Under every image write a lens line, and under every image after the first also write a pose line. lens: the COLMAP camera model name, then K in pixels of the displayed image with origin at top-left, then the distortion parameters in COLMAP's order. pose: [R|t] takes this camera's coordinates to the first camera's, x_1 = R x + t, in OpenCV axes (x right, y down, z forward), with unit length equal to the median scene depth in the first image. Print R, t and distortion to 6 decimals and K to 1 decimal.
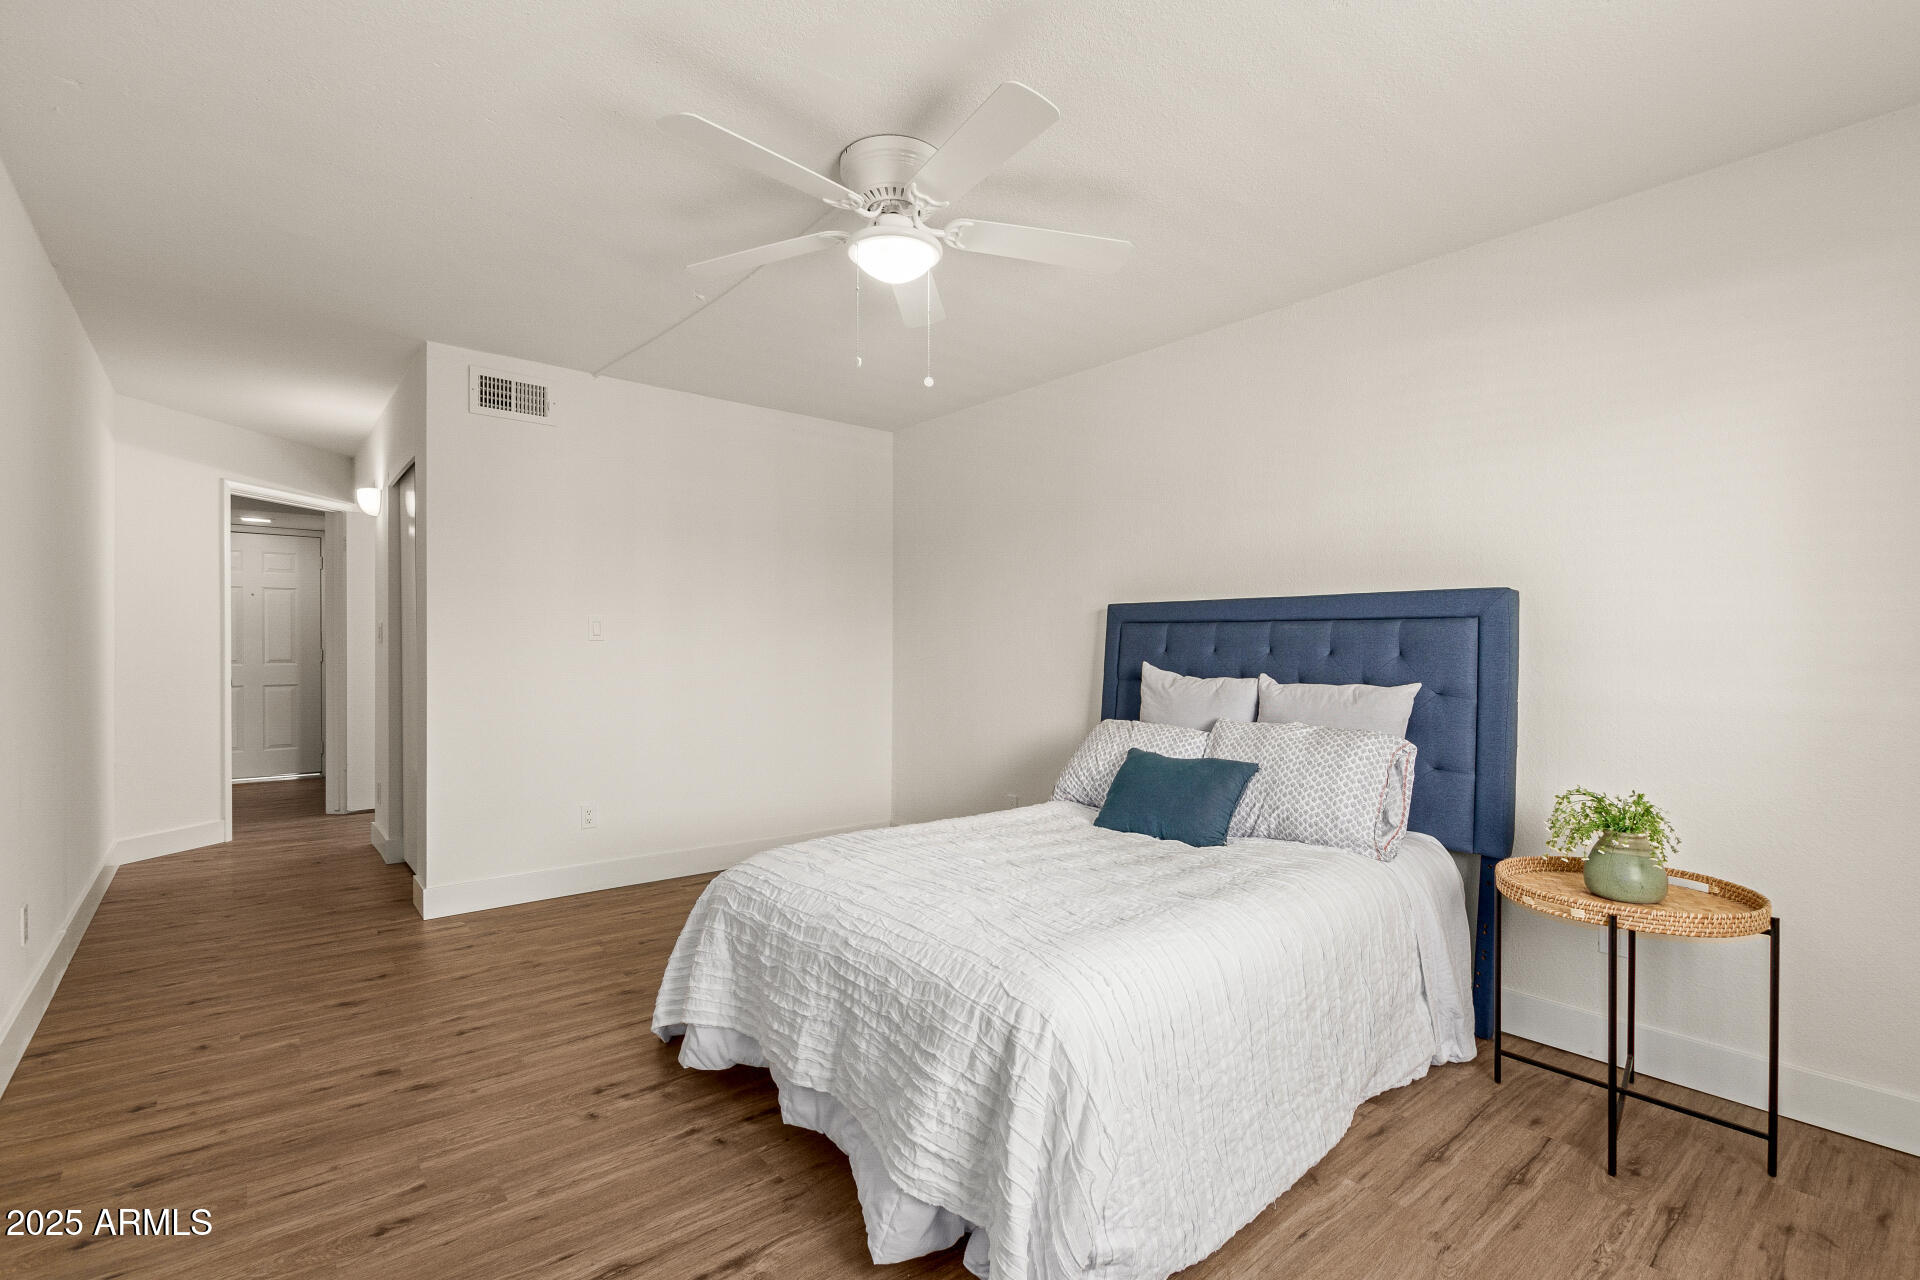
lens RADIAL K [[879.0, 0, 966.8], [0, 879.0, 637.5], [0, 0, 1]] dist [-0.003838, -0.000808]
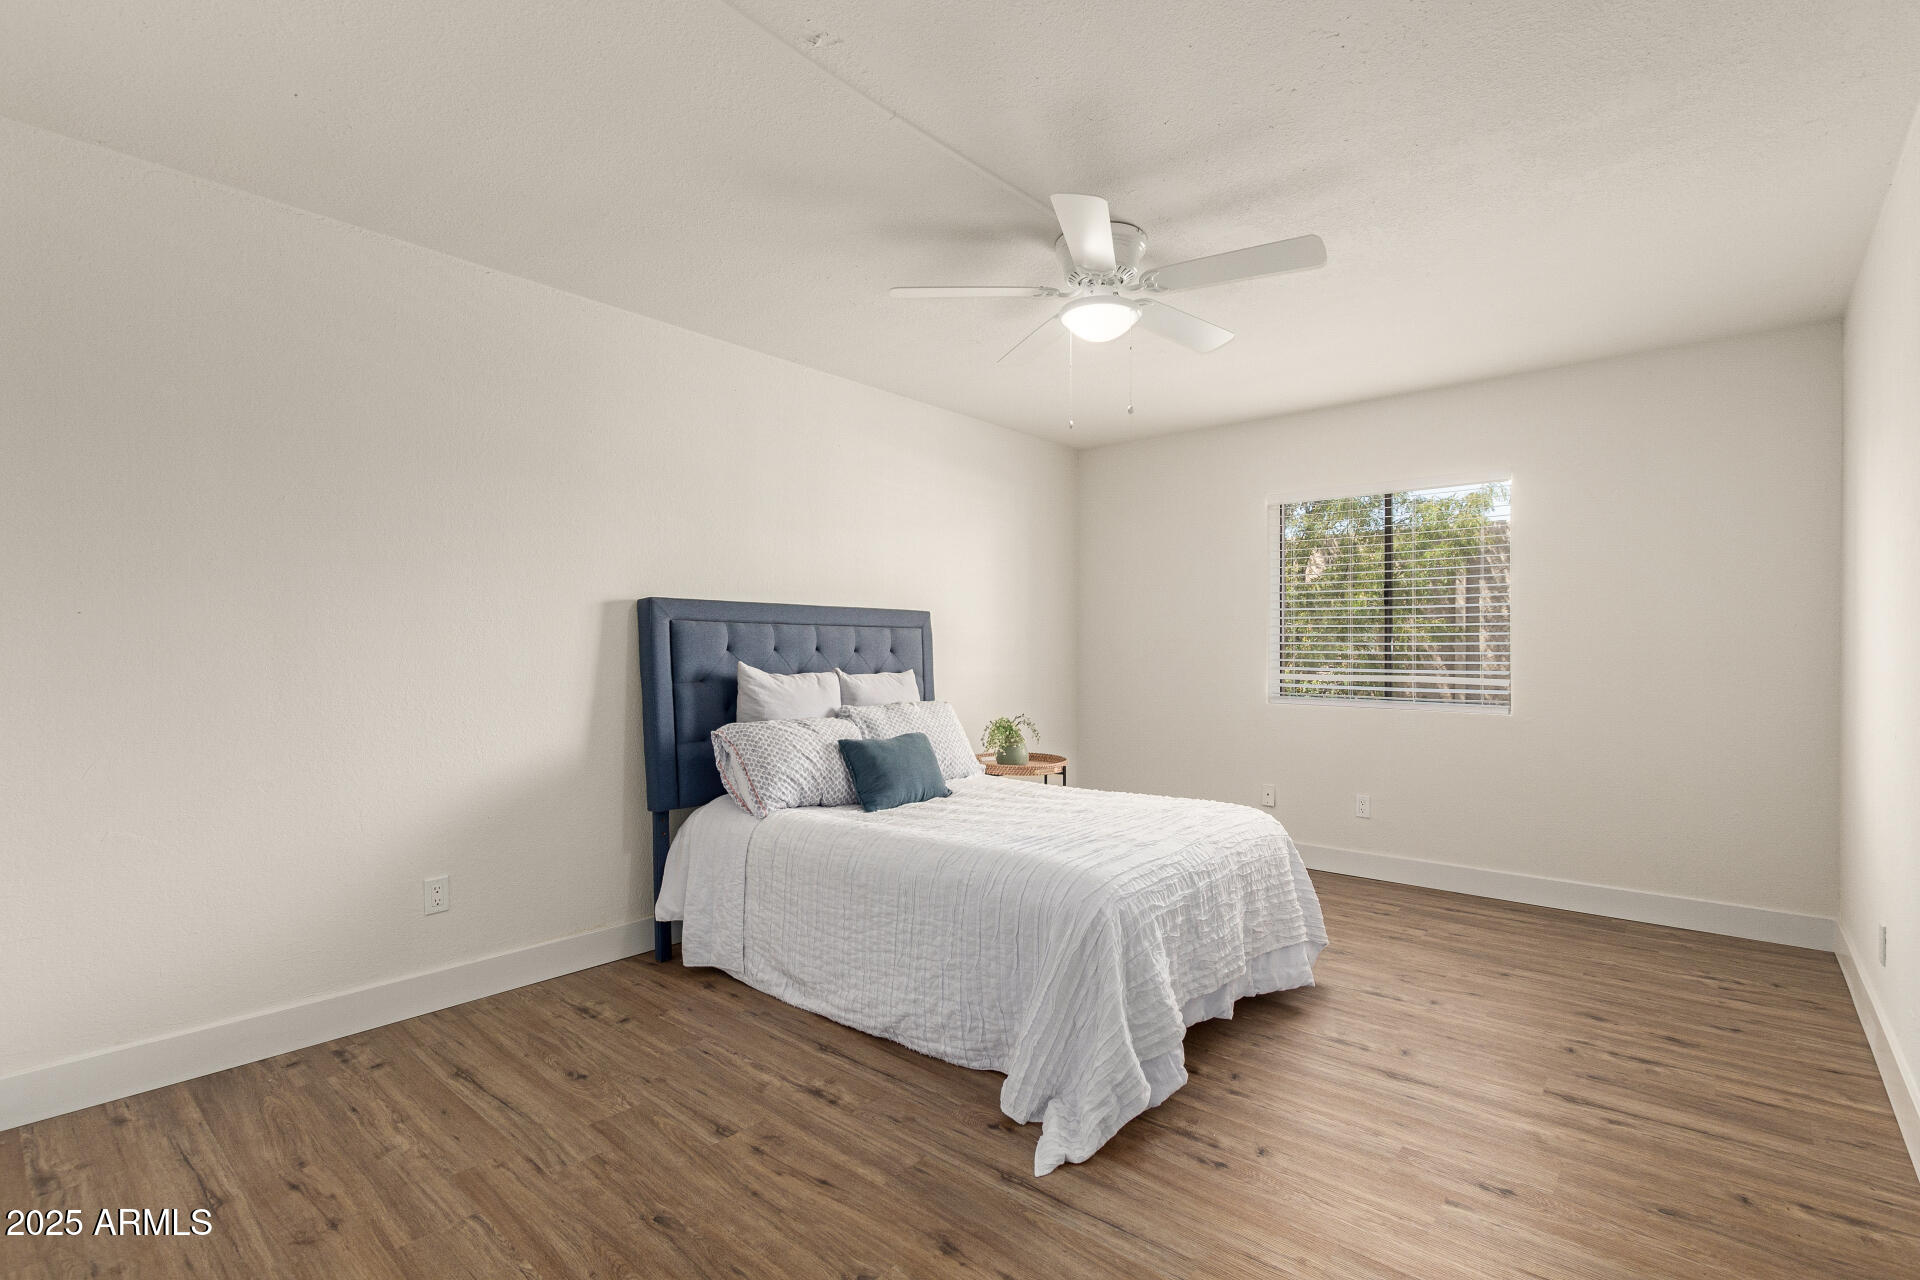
lens RADIAL K [[879.0, 0, 966.8], [0, 879.0, 637.5], [0, 0, 1]] dist [-0.003838, -0.000808]
pose [[-0.165104, 0.007449, 0.986248, -1.258152], [-0.009835, 0.999909, -0.009198, 0.008841], [-0.986227, -0.011218, -0.165016, 1.422433]]
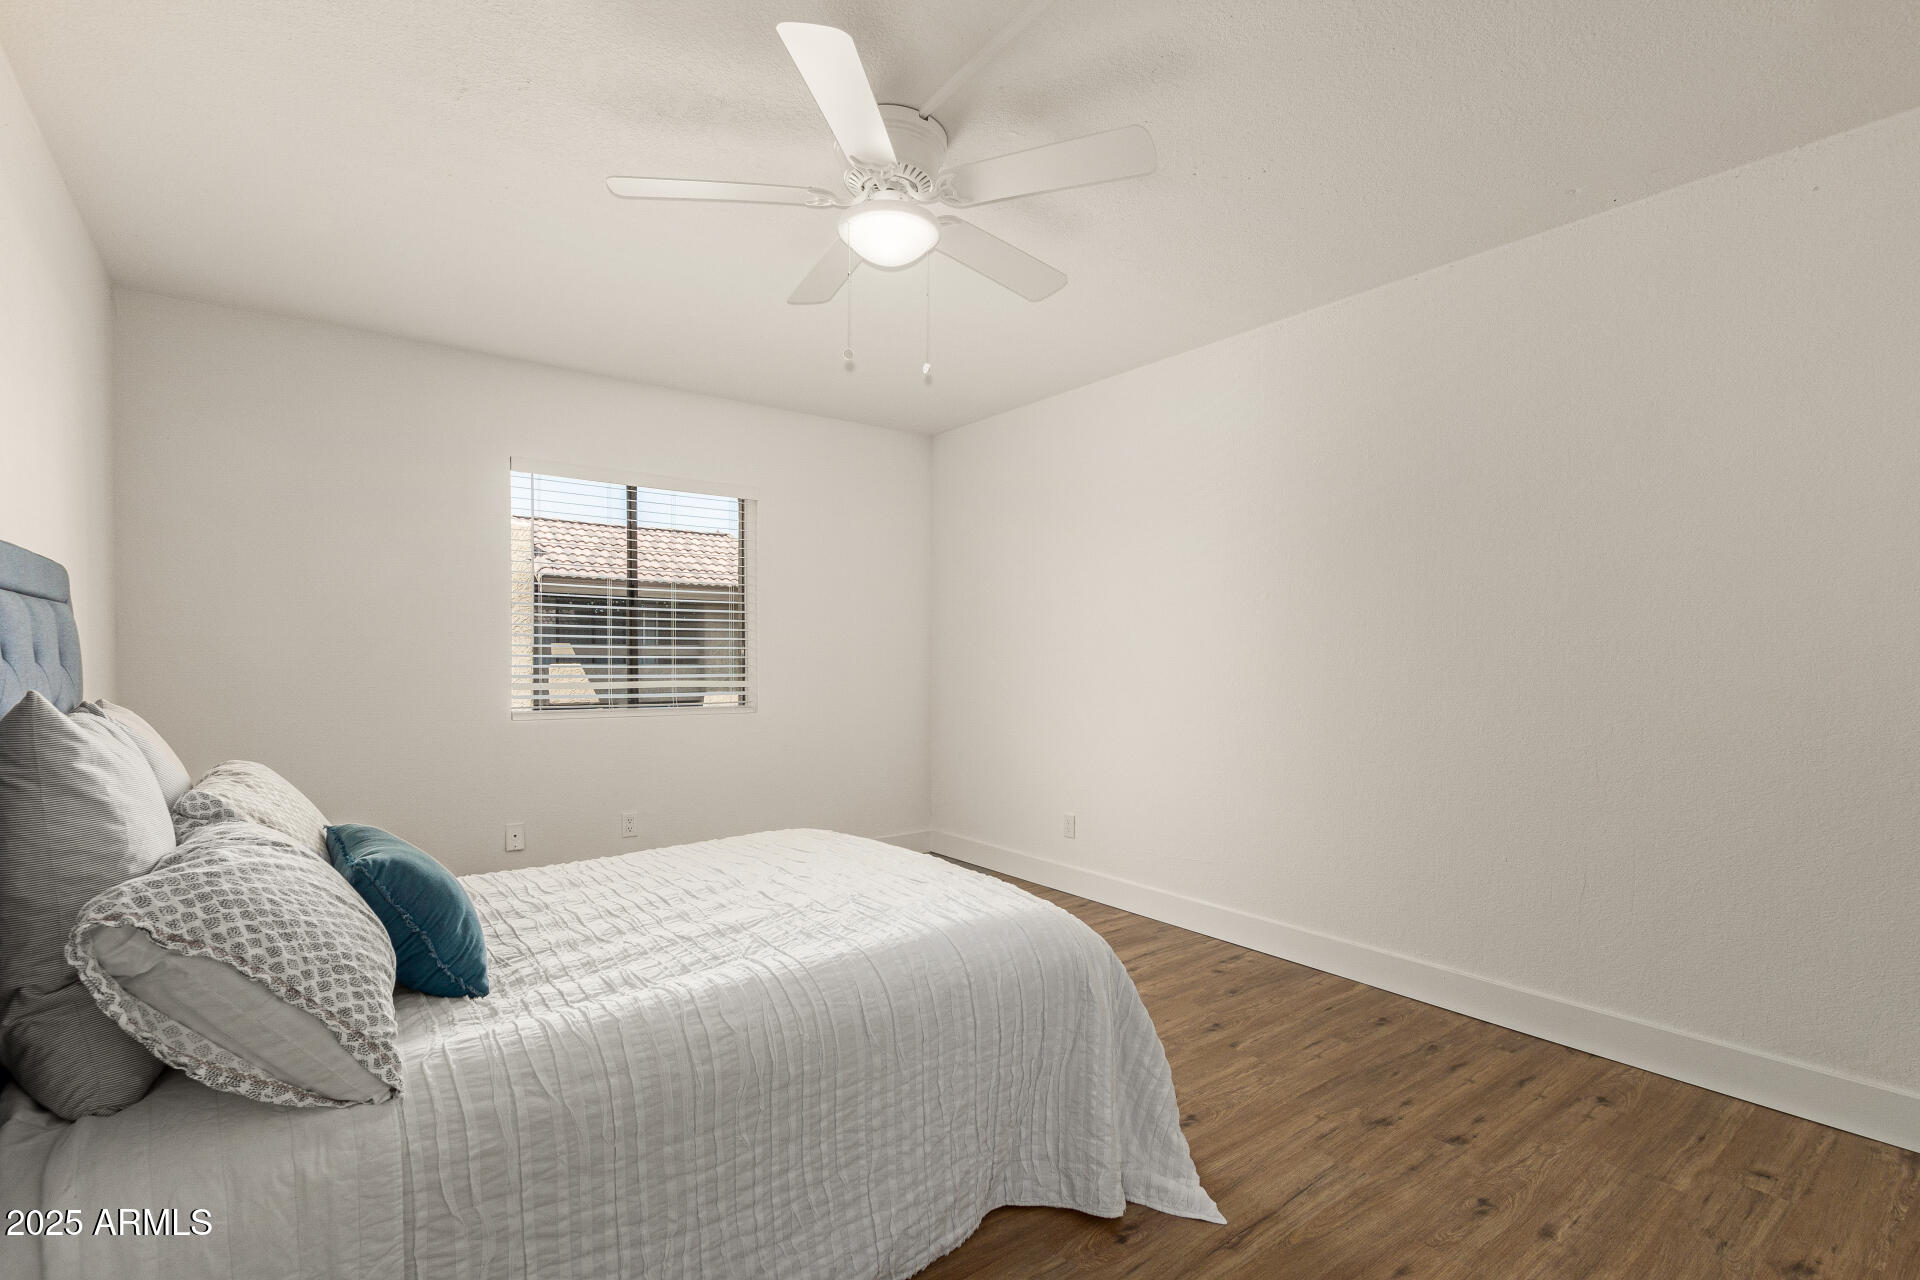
lens RADIAL K [[879.0, 0, 966.8], [0, 879.0, 637.5], [0, 0, 1]] dist [-0.003838, -0.000808]
pose [[-0.999261, -0.009032, 0.037362, -0.208009], [-0.010078, 0.999560, -0.027914, 0.018814], [-0.037093, -0.028270, -0.998912, 2.028531]]
